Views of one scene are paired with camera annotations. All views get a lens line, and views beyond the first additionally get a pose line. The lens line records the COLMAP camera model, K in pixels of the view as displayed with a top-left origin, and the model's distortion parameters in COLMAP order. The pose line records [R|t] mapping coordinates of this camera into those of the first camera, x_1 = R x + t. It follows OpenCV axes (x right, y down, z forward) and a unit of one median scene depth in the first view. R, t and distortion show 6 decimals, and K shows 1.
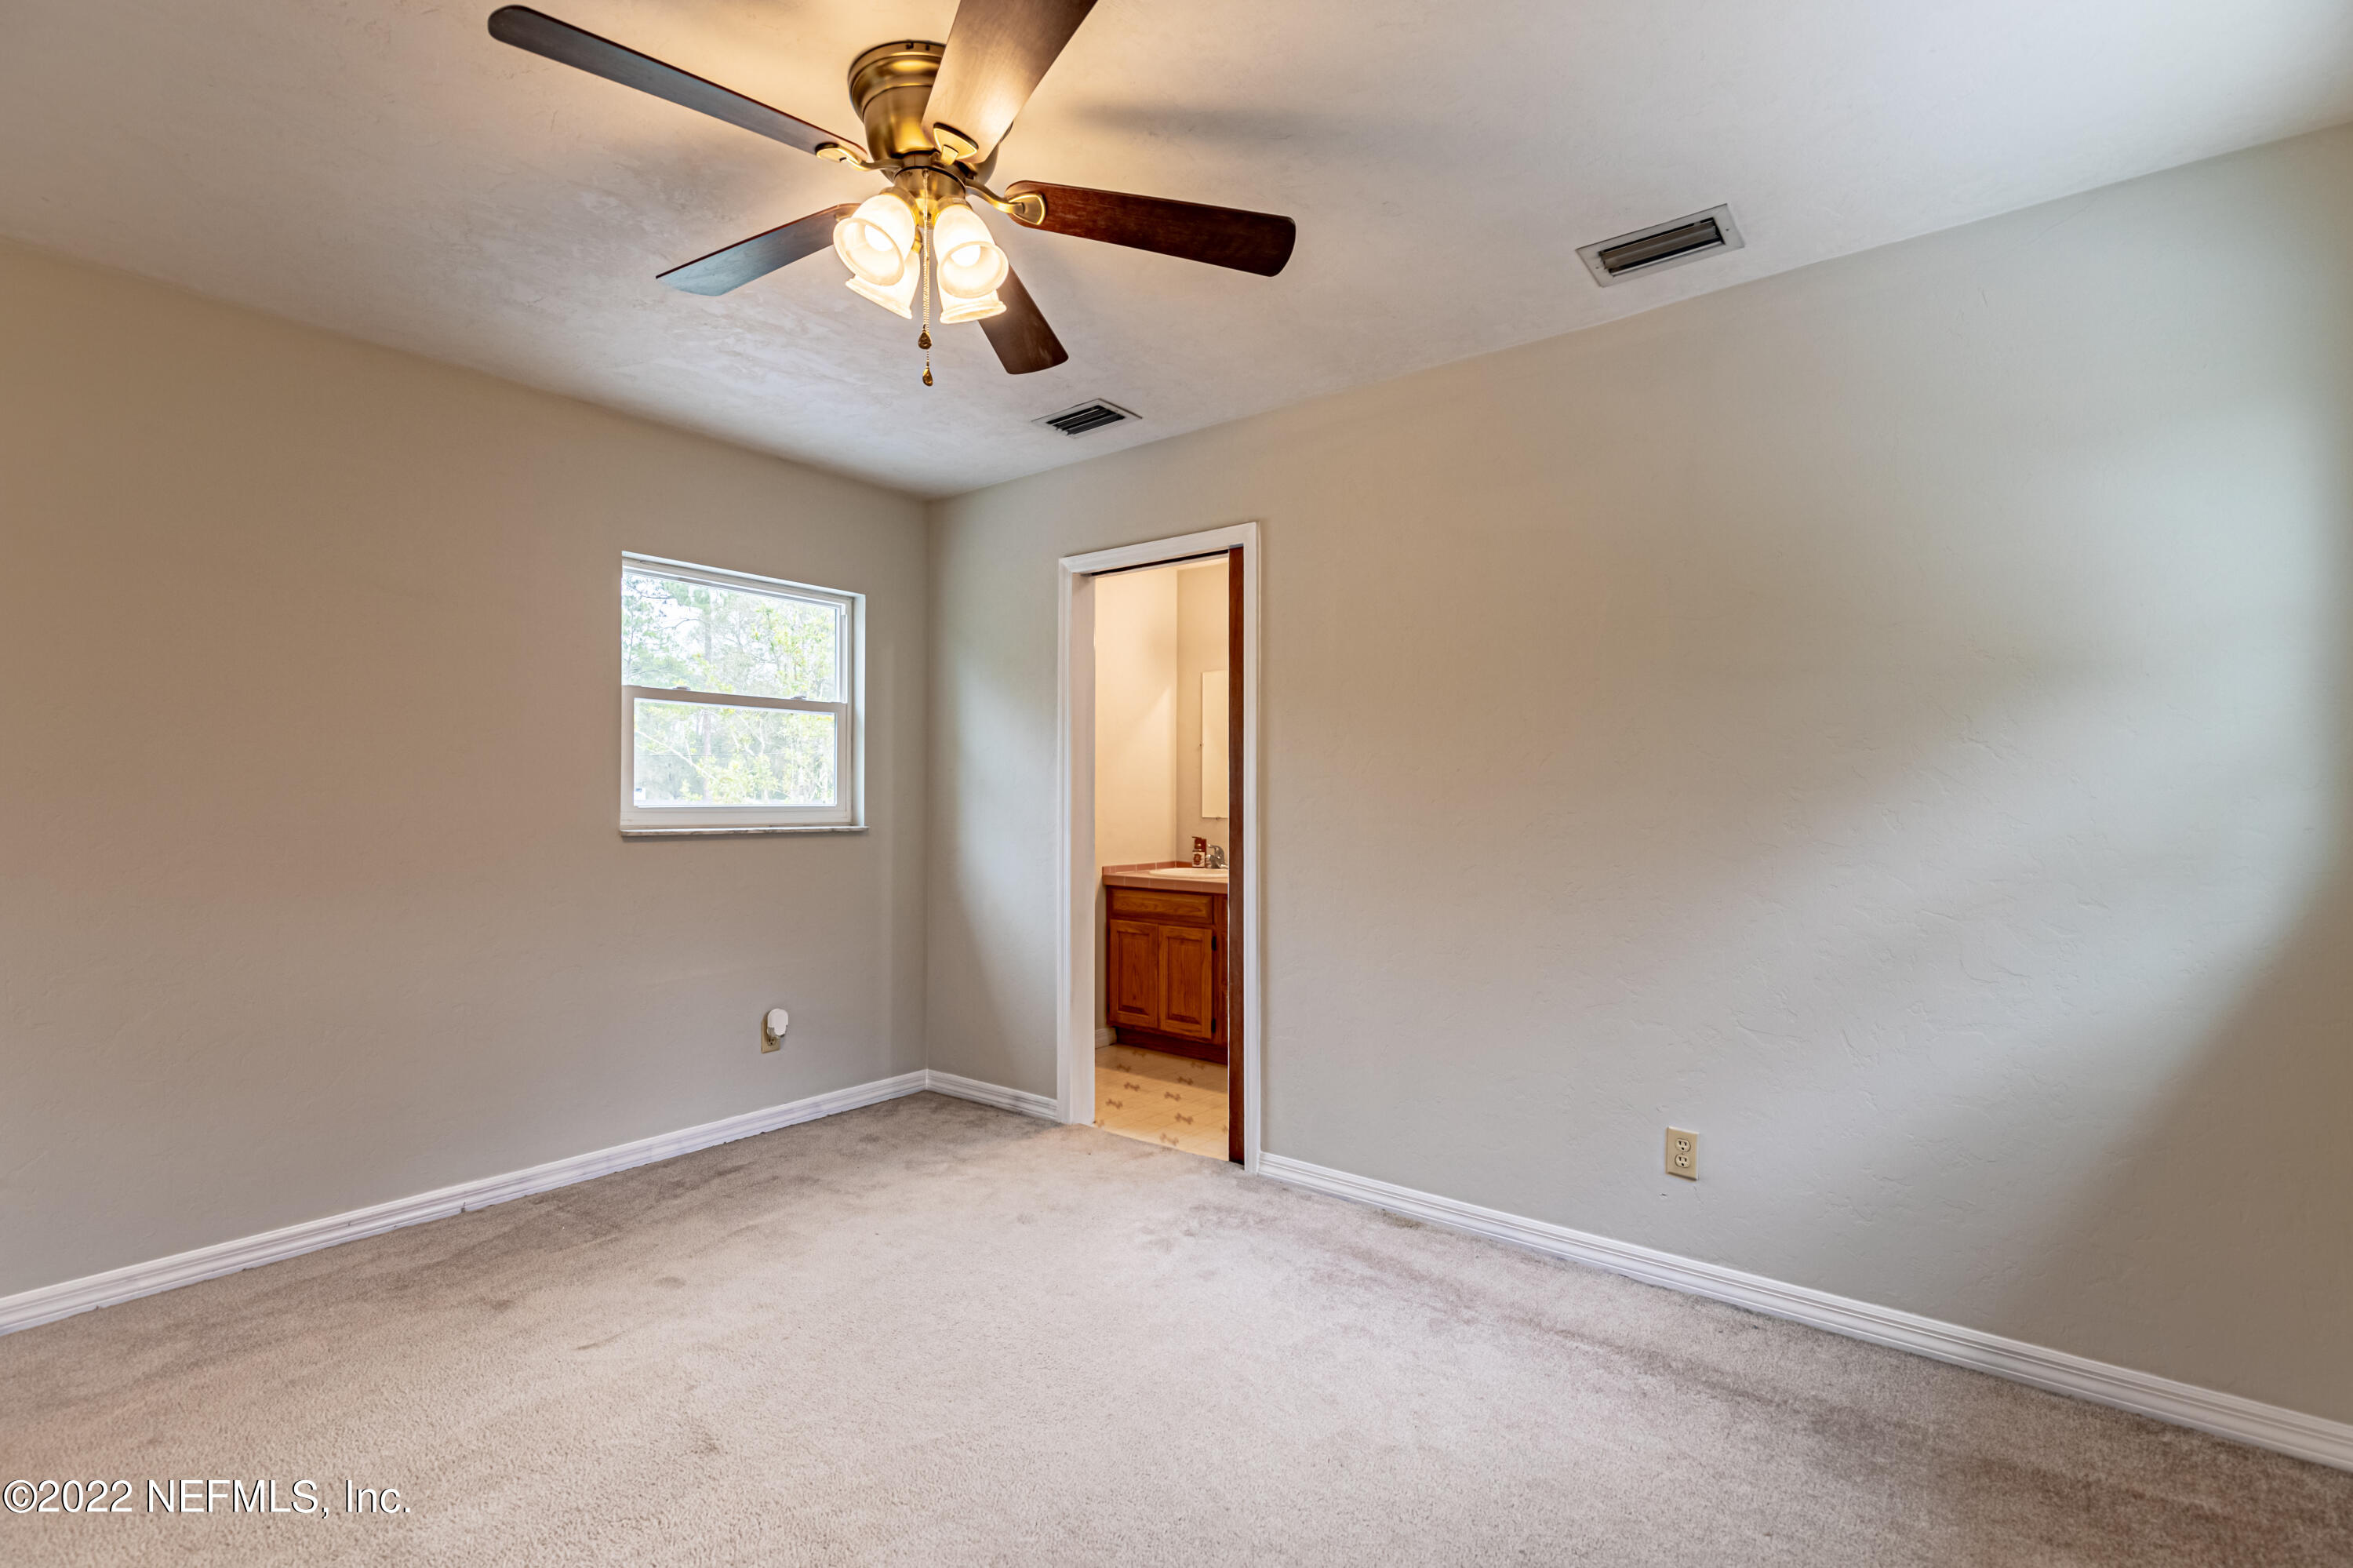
lens RADIAL K [[1065.2, 0, 1189.1], [0, 1065.2, 784.8], [0, 0, 1]] dist [0.007388, -0.000768]
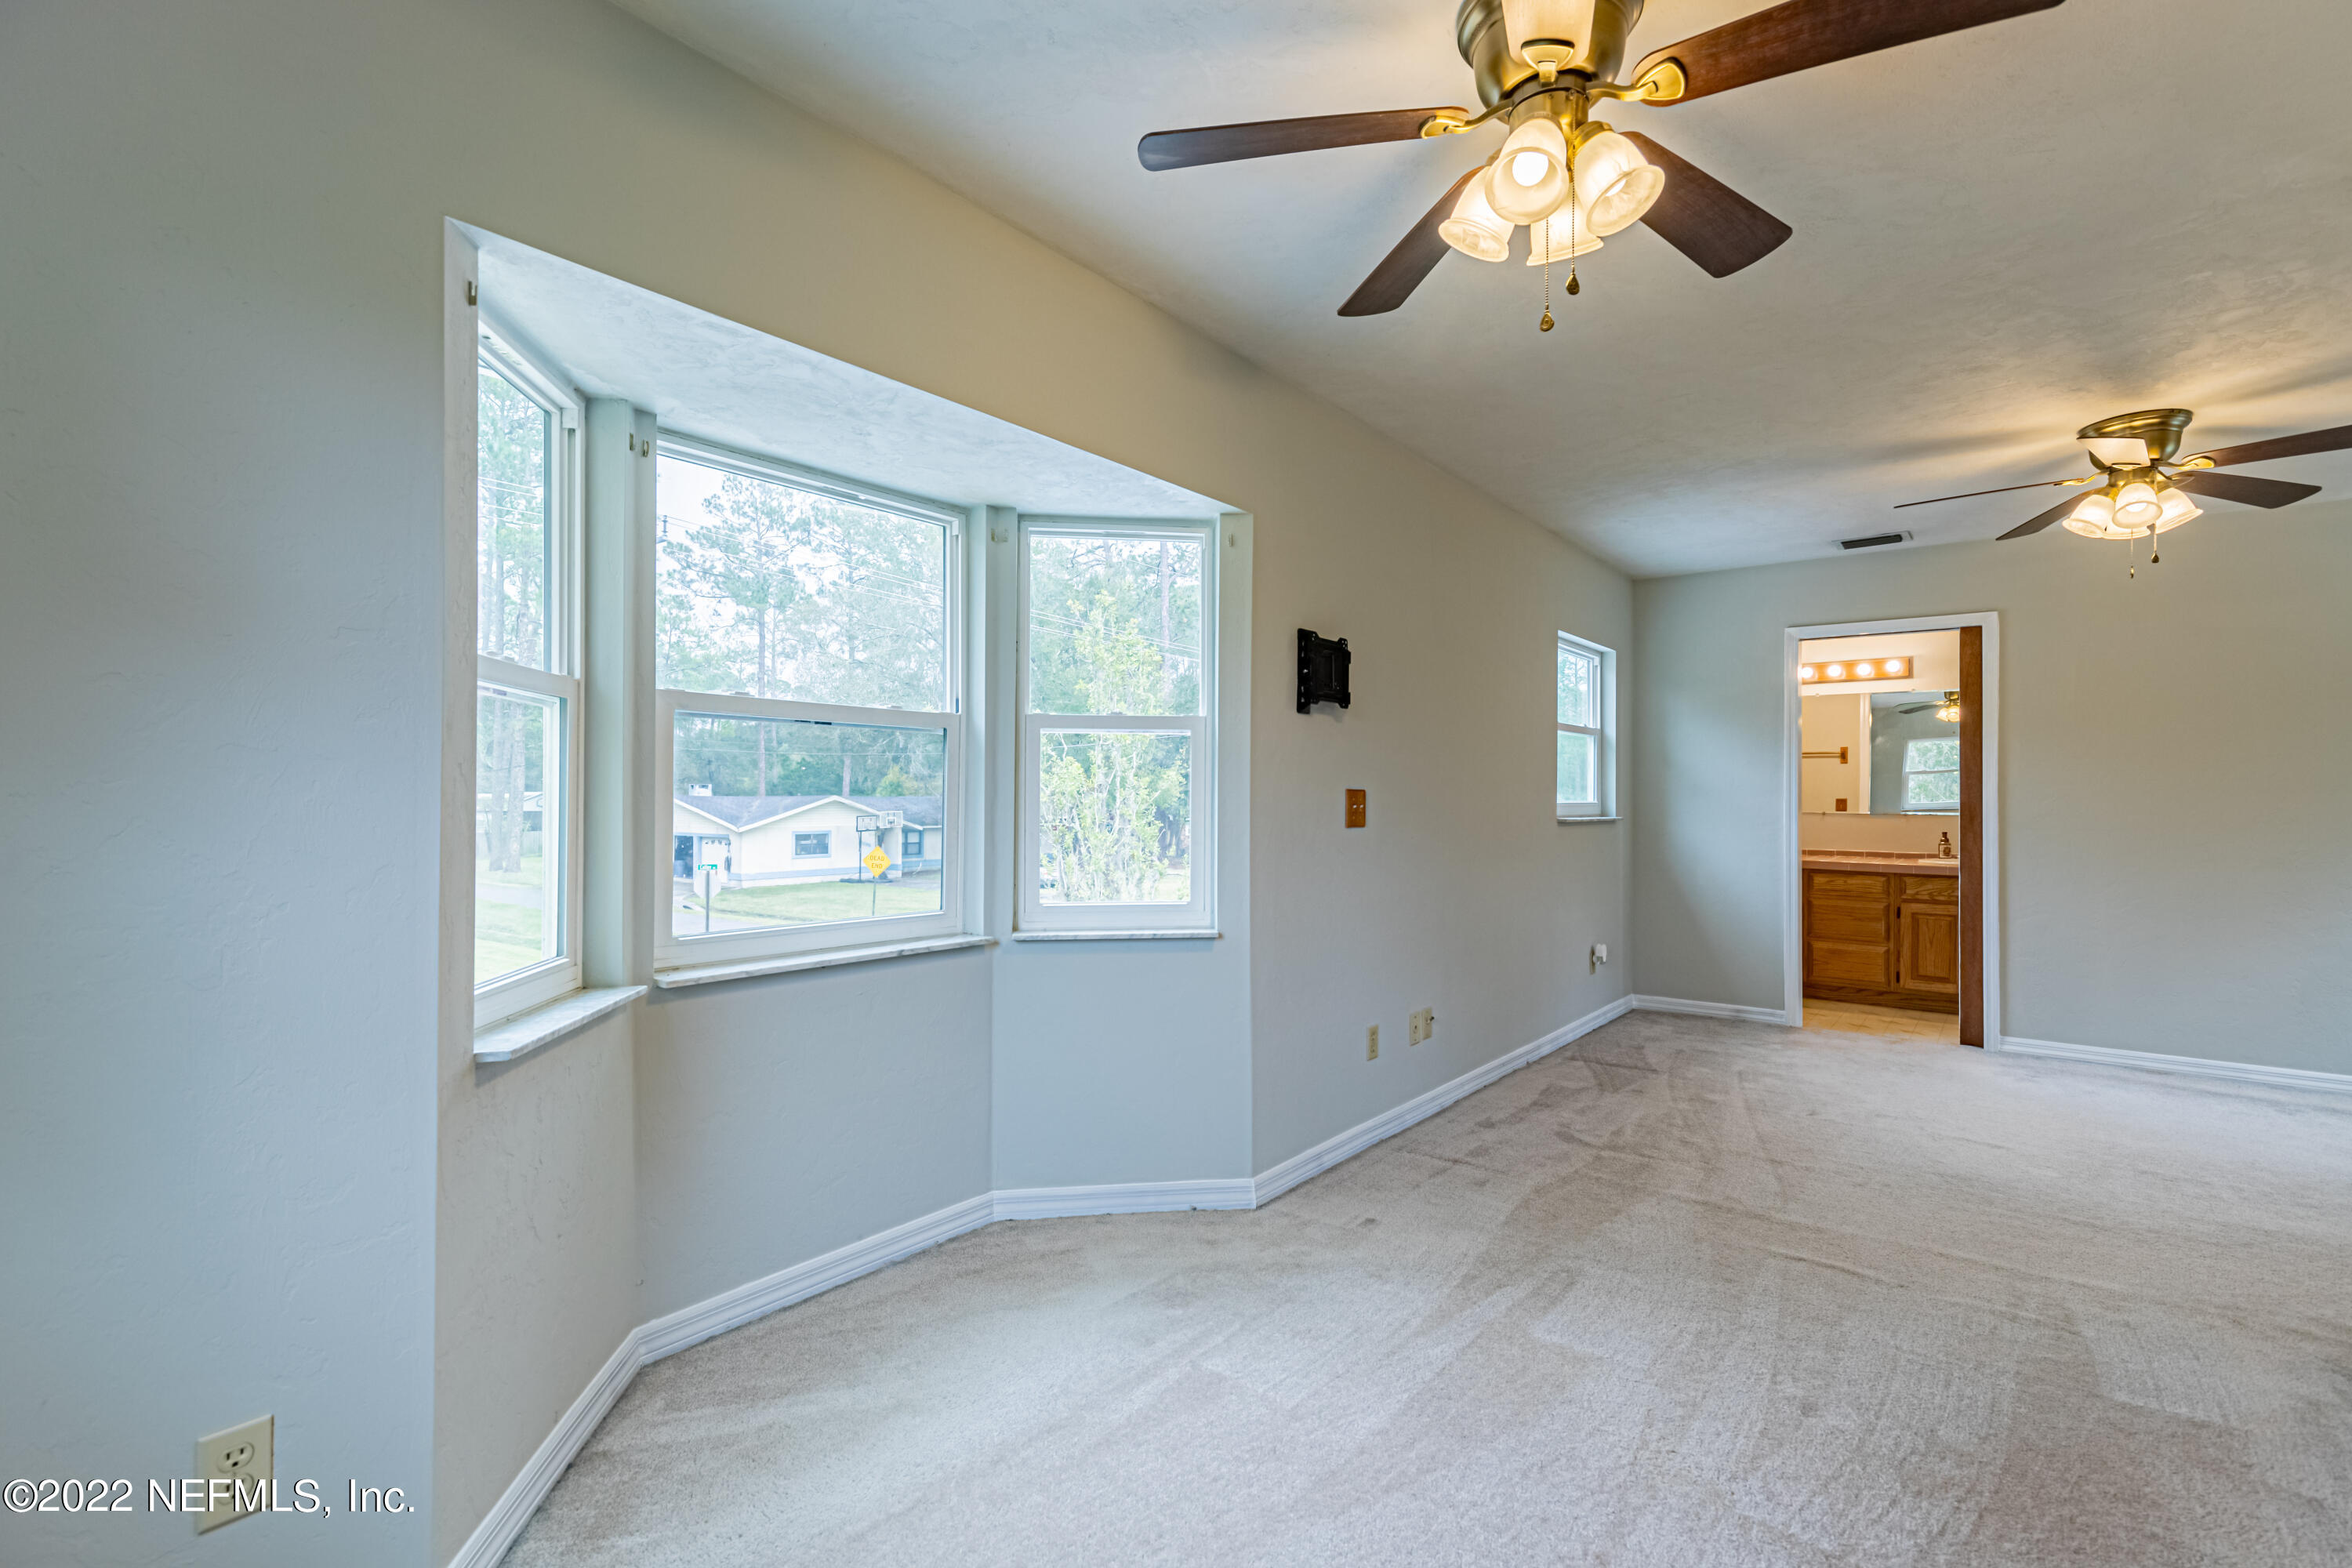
lens RADIAL K [[1064.7, 0, 1188.6], [0, 1064.7, 784.8], [0, 0, 1]] dist [0.007388, -0.000768]
pose [[0.999953, 0.002318, -0.009427, -0.885676], [-0.002289, 0.999992, 0.003136, -0.006620], [0.009435, -0.003115, 0.999951, -0.419410]]
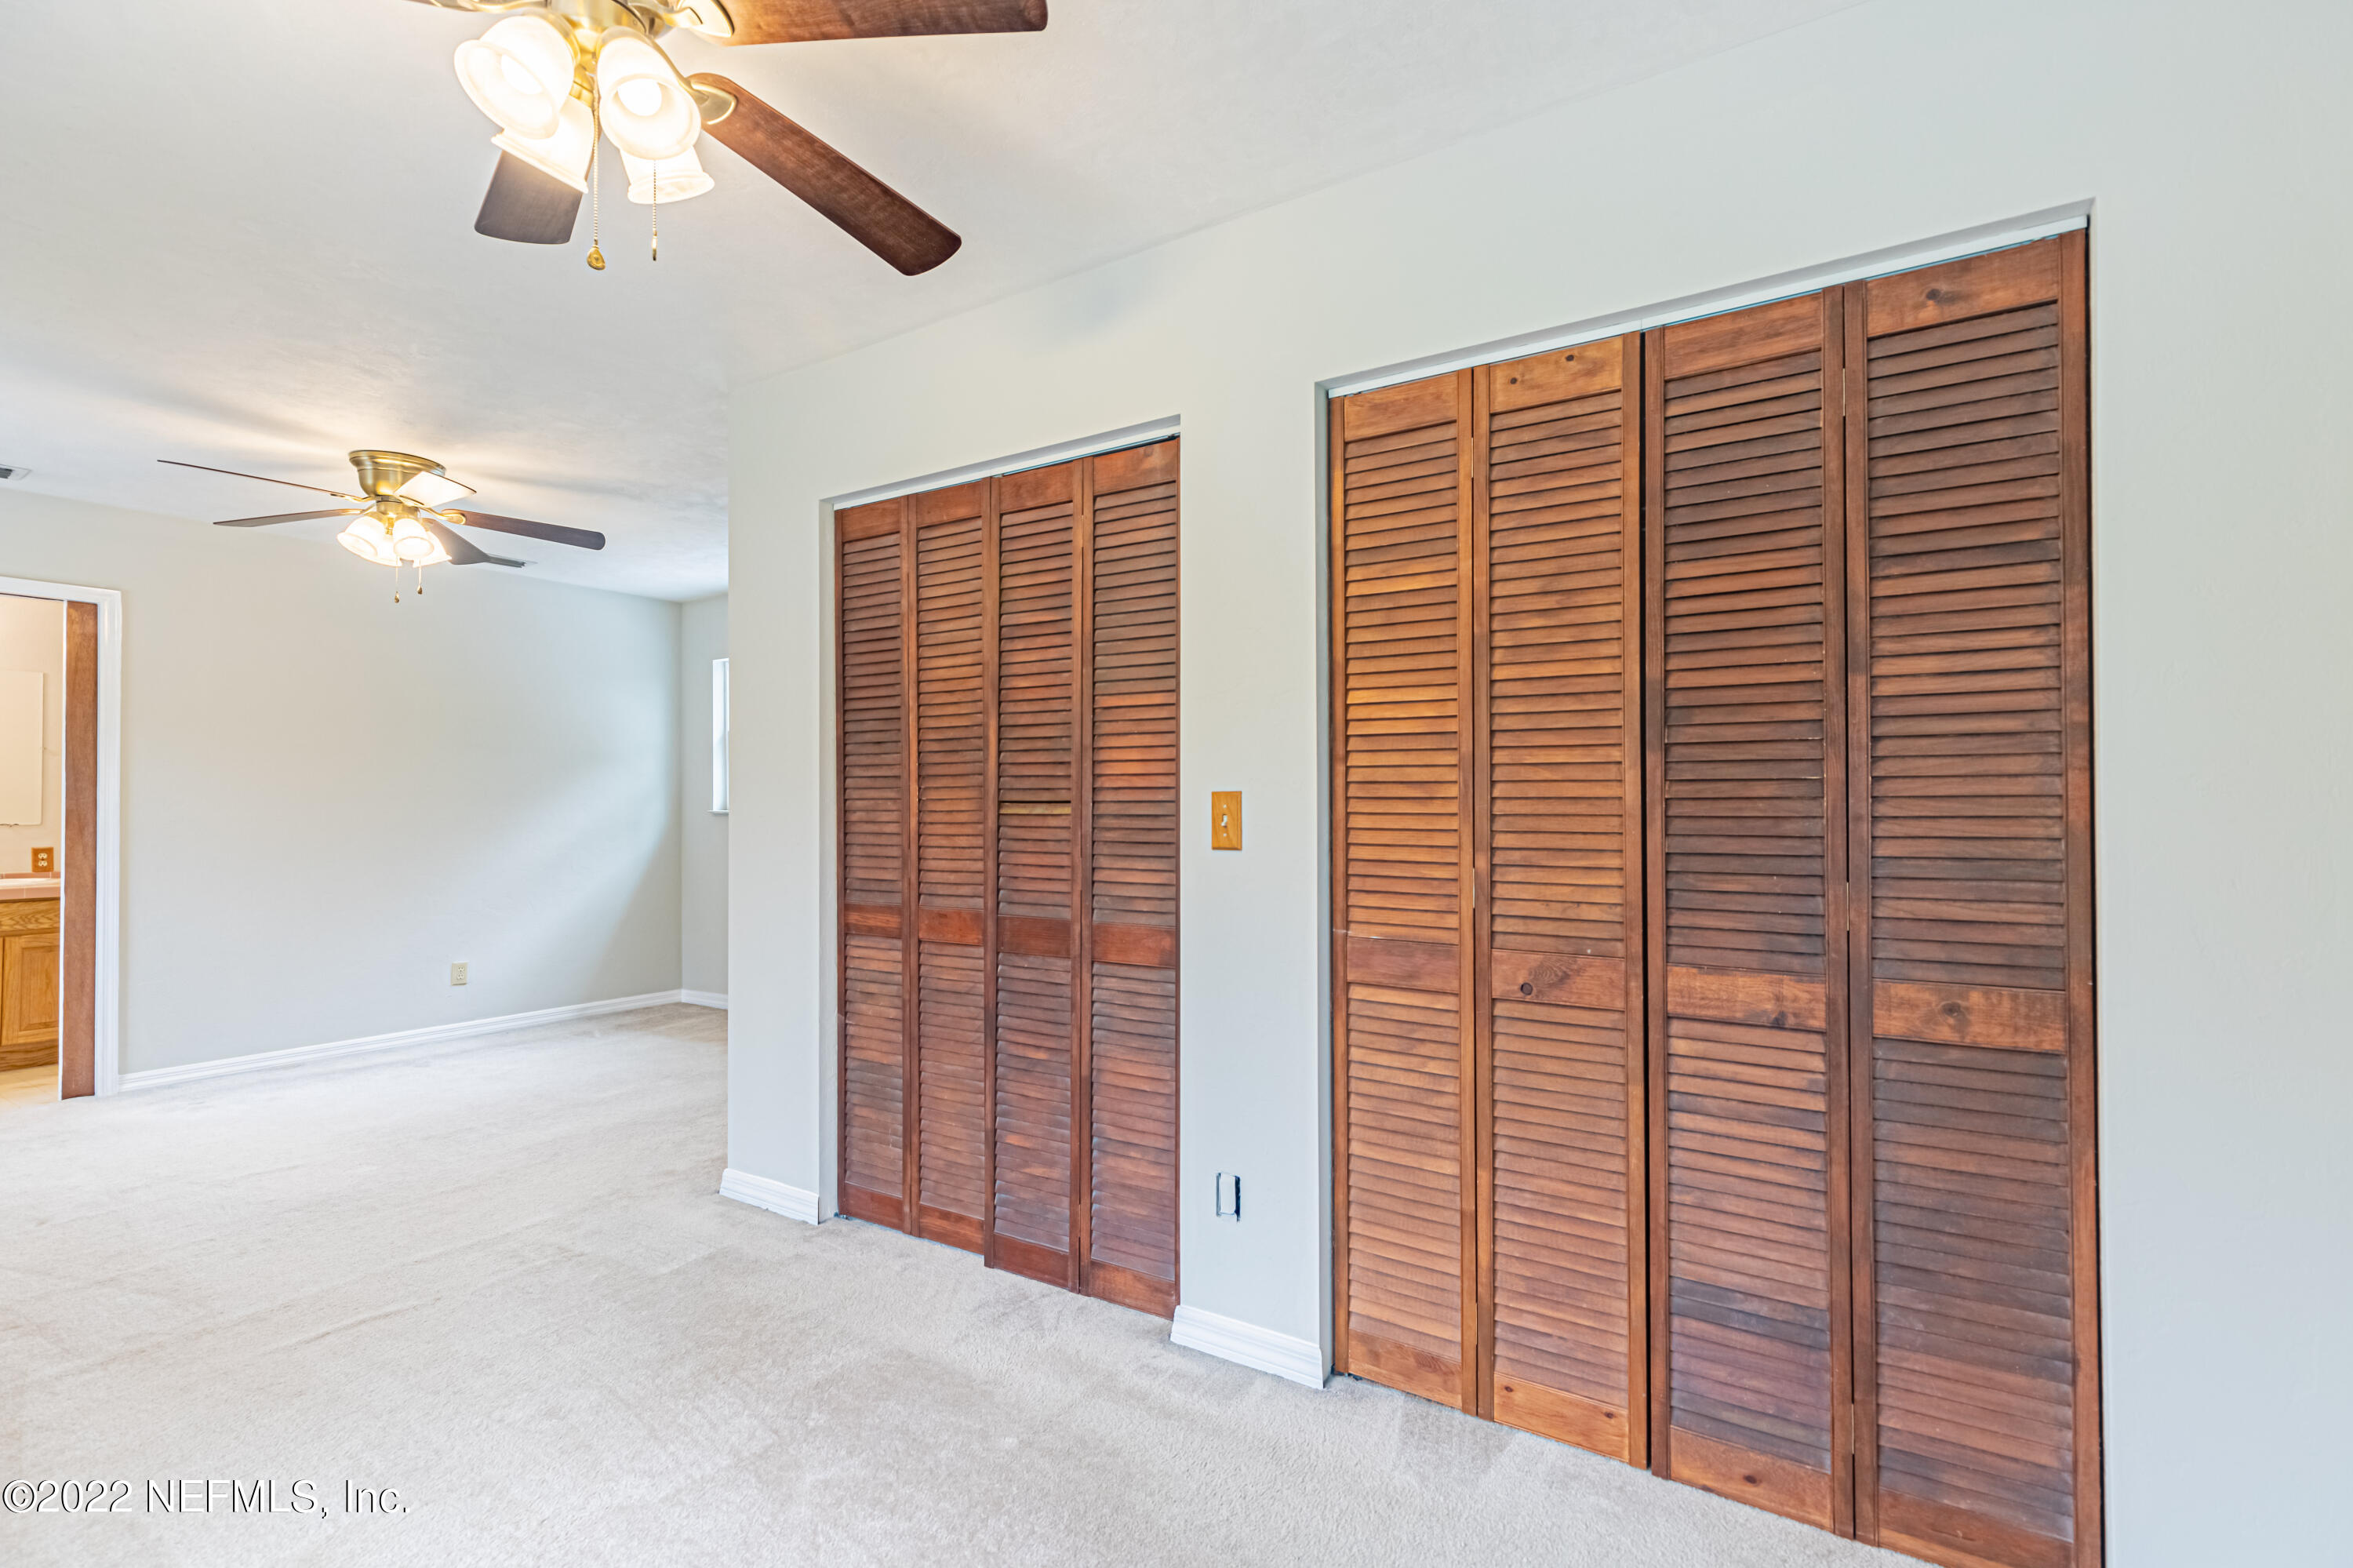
lens RADIAL K [[1065.2, 0, 1189.1], [0, 1065.2, 784.8], [0, 0, 1]] dist [0.007388, -0.000768]
pose [[-0.075158, 0.017602, 0.997016, -1.128974], [-0.013822, 0.999730, -0.018692, -0.003763], [-0.997076, -0.015186, -0.074895, -0.171942]]
